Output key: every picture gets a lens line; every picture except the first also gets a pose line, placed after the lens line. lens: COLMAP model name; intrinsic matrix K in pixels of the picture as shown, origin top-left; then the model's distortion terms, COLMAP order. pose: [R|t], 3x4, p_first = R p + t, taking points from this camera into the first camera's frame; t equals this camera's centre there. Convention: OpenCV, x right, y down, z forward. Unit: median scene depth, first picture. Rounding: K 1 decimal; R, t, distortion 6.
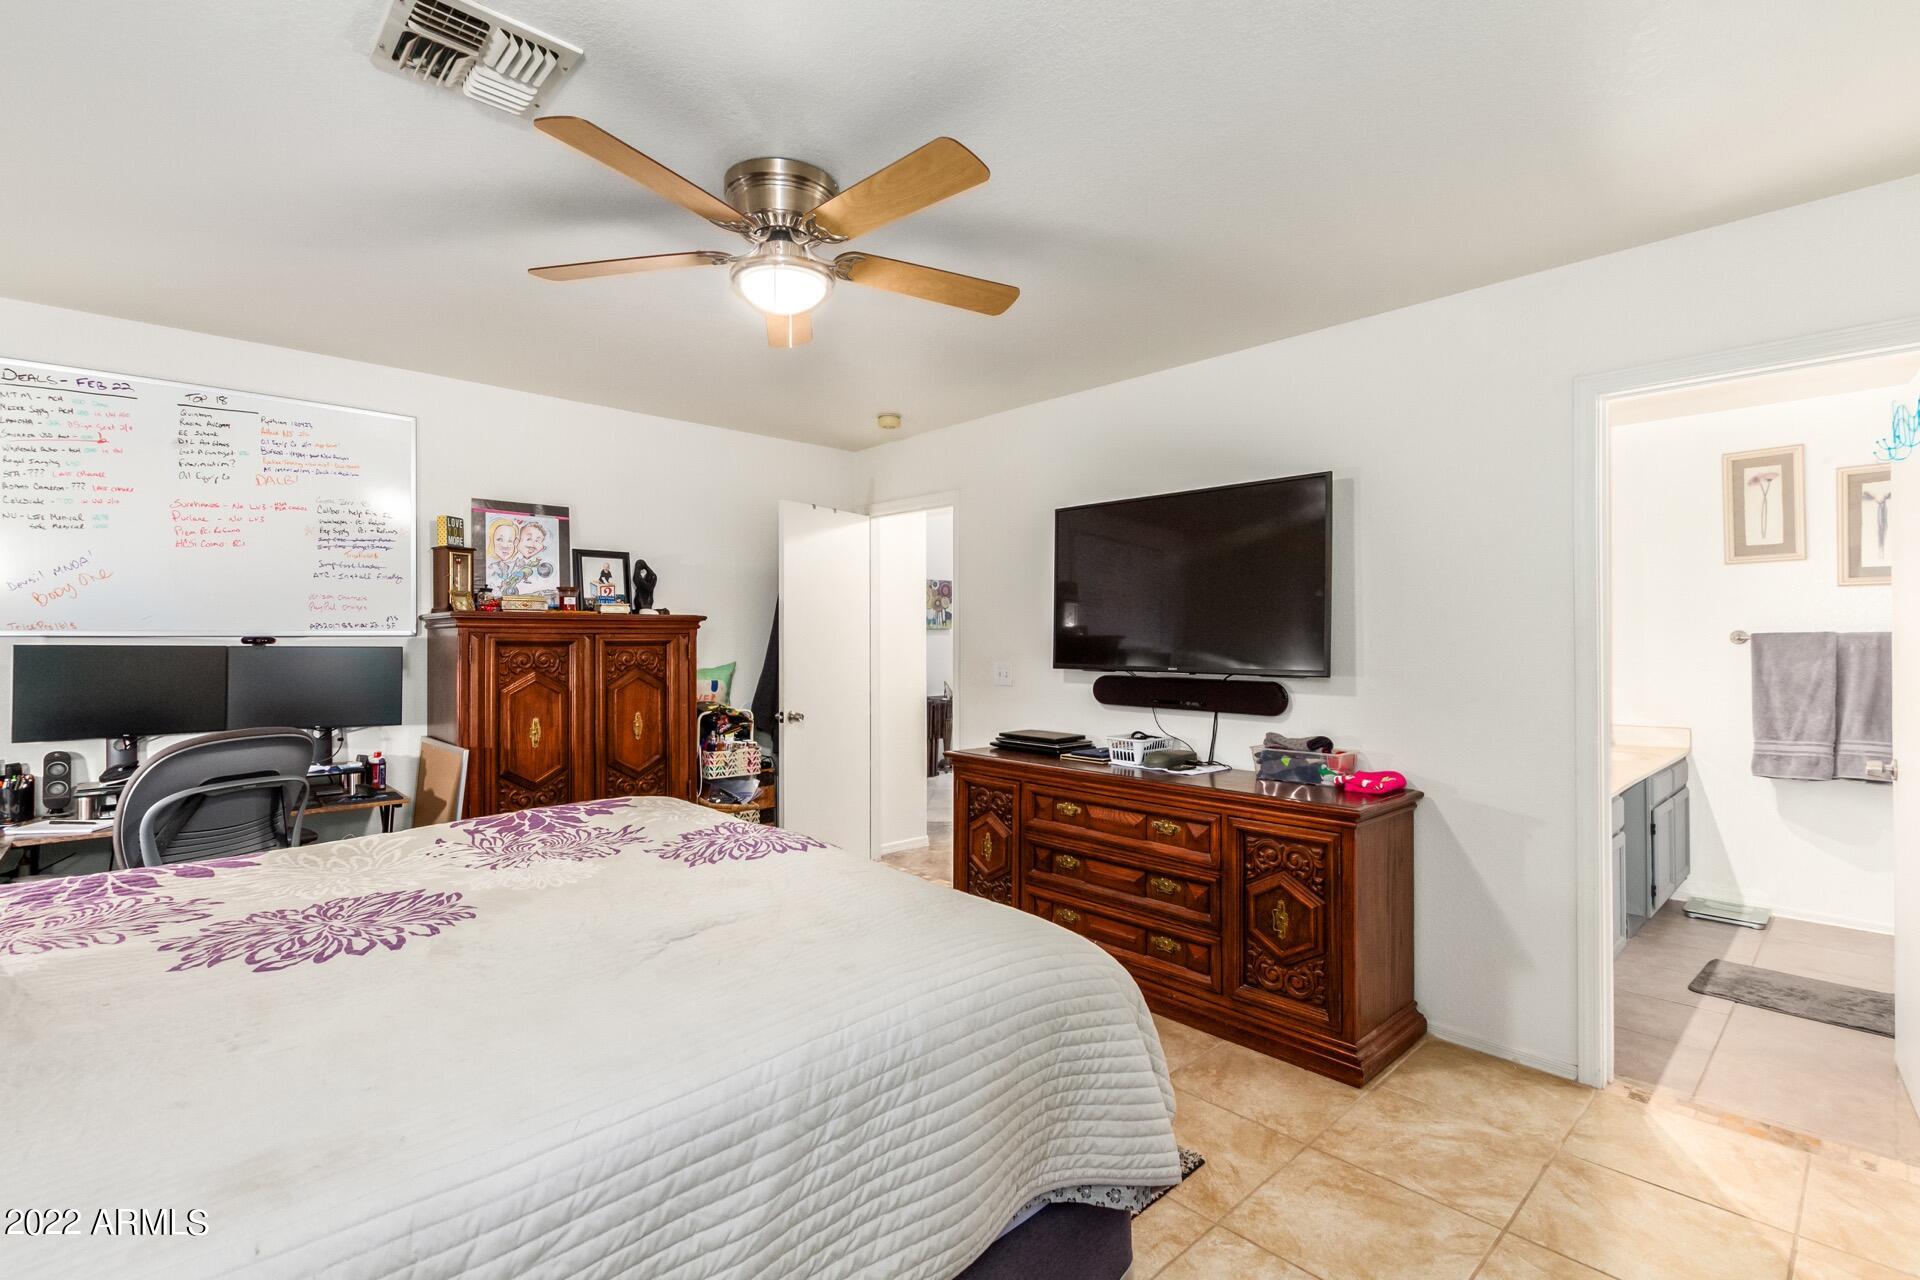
lens RADIAL K [[880.7, 0, 964.9], [0, 880.7, 639.9], [0, 0, 1]] dist [0.004537, -0.000104]
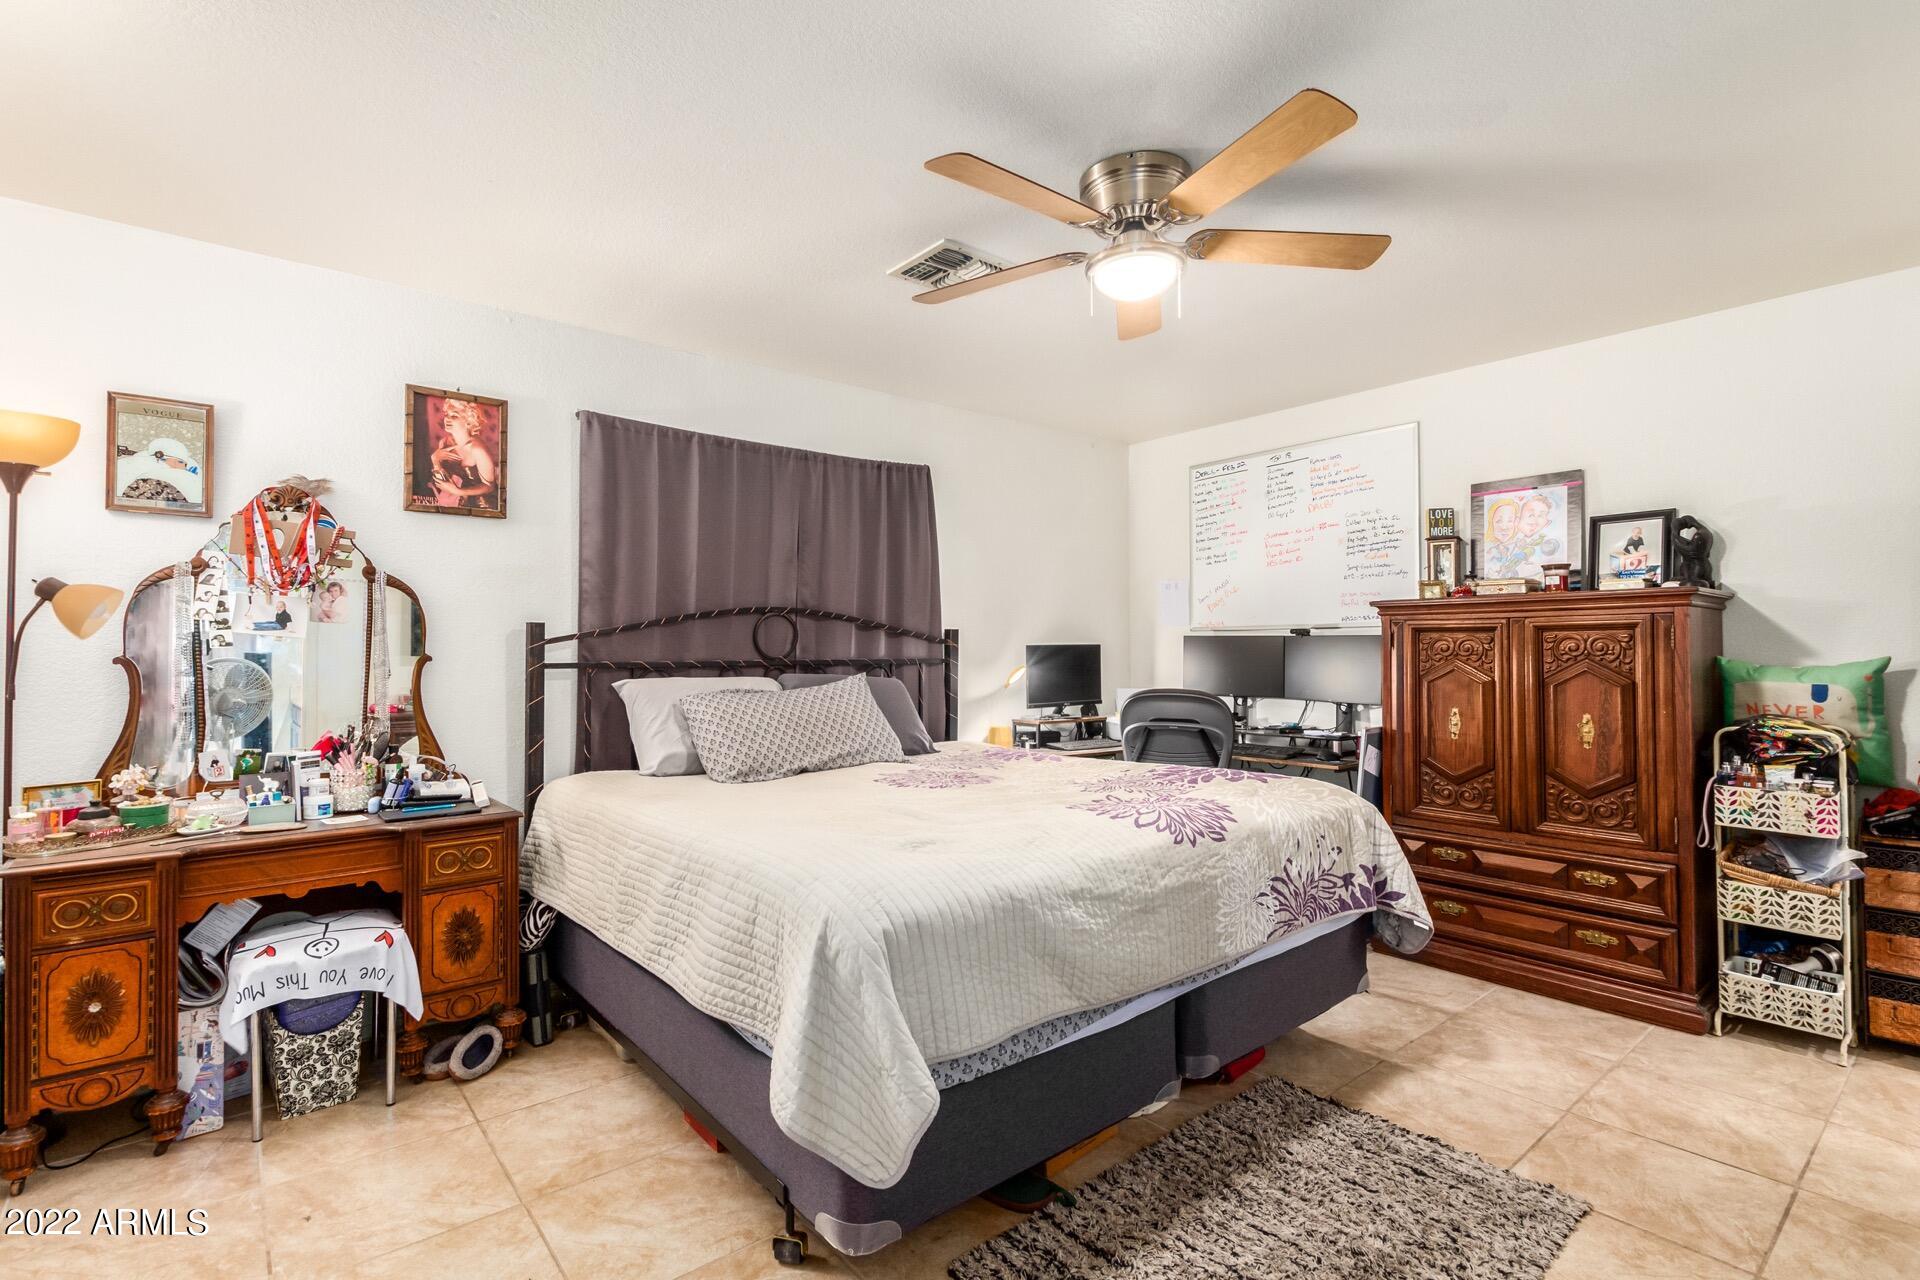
lens RADIAL K [[880.7, 0, 958.1], [0, 880.7, 636.7], [0, 0, 1]] dist [0.004537, -0.000104]
pose [[-0.050906, -0.008831, -0.998664, 0.581031], [0.010556, 0.999900, -0.009380, 0.016953], [0.998648, -0.011019, -0.050808, 0.599865]]
